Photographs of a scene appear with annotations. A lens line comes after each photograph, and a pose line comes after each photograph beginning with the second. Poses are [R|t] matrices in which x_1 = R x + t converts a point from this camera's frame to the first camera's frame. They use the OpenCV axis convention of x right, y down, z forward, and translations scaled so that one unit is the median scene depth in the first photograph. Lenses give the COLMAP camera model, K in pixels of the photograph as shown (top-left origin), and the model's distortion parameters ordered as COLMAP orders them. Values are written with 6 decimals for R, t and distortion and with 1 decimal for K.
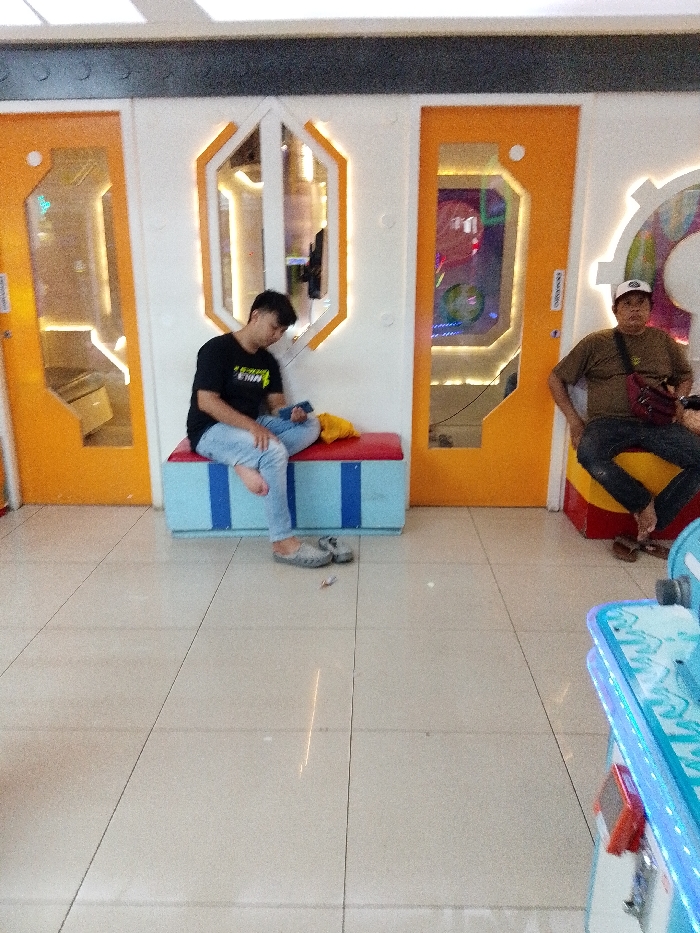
lens RADIAL K [[718.9, 0, 347.8], [0, 718.9, 469.7], [0, 0, 1]] dist [-0.007798, 0.000765]
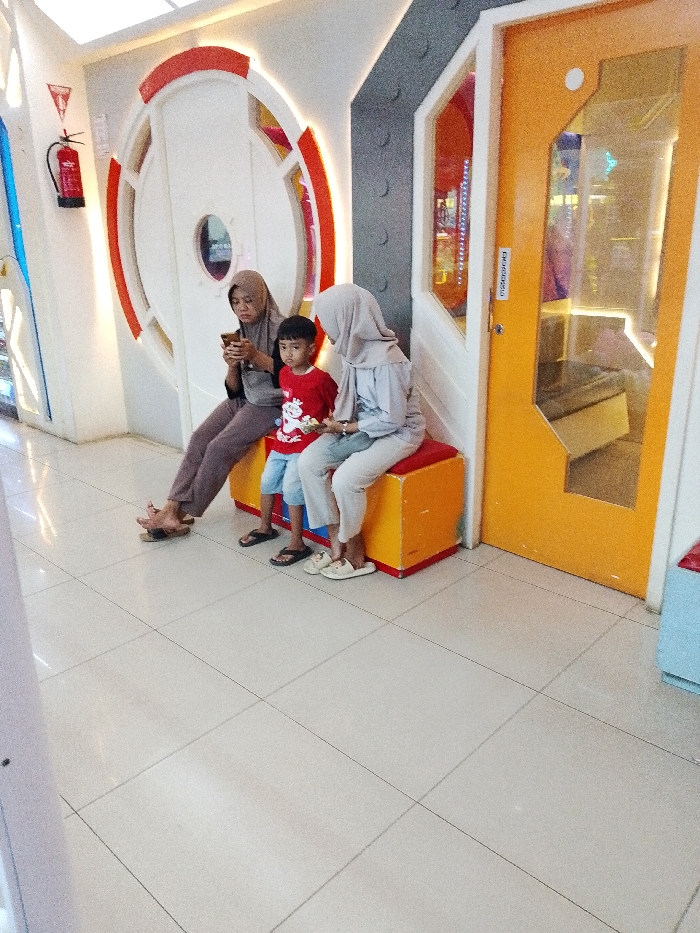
lens RADIAL K [[718.9, 0, 347.0], [0, 718.9, 462.6], [0, 0, 1]] dist [-0.007798, 0.000765]
pose [[0.748663, 0.205437, -0.630316, -0.082039], [-0.181739, 0.977950, 0.102879, -0.093620], [0.637554, 0.037531, 0.769491, 0.293369]]
